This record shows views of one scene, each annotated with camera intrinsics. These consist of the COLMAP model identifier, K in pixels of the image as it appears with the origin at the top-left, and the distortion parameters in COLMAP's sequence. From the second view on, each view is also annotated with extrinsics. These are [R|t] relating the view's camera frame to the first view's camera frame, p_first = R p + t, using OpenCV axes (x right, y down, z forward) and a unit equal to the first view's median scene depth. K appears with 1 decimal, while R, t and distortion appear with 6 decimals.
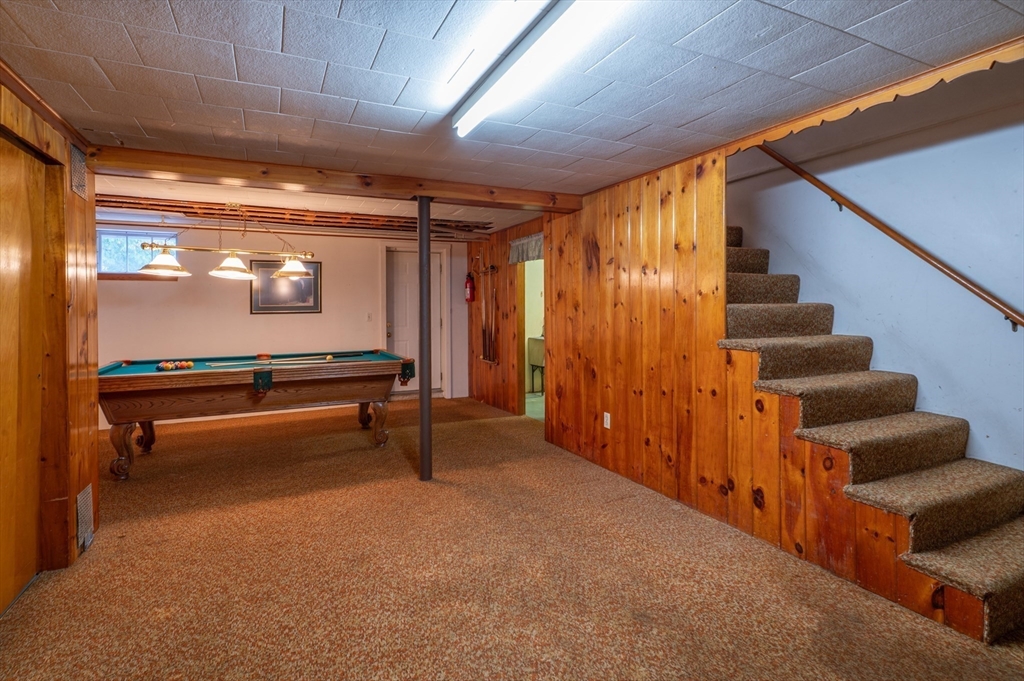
lens RADIAL K [[505.3, 0, 514.4], [0, 505.3, 308.7], [0, 0, 1]] dist [-0.001868, 0.001638]
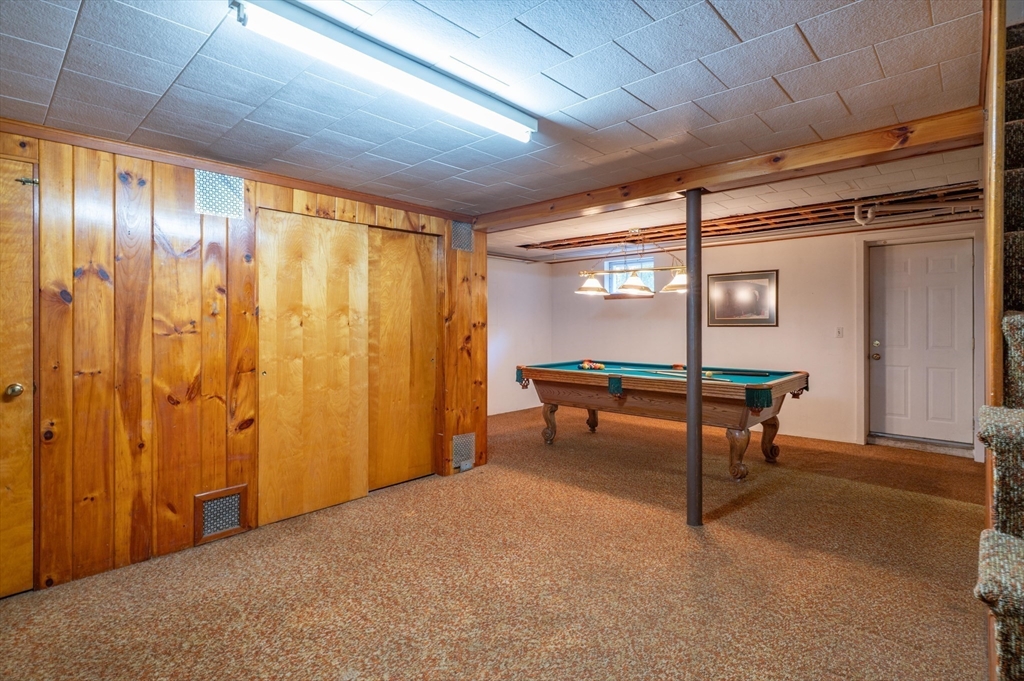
lens RADIAL K [[505.3, 0, 507.3], [0, 505.3, 321.6], [0, 0, 1]] dist [-0.001868, 0.001638]
pose [[0.356527, 0.003467, -0.934279, 0.558447], [-0.002819, 0.999993, 0.002635, -0.002937], [0.934281, 0.001695, 0.356534, 0.452315]]
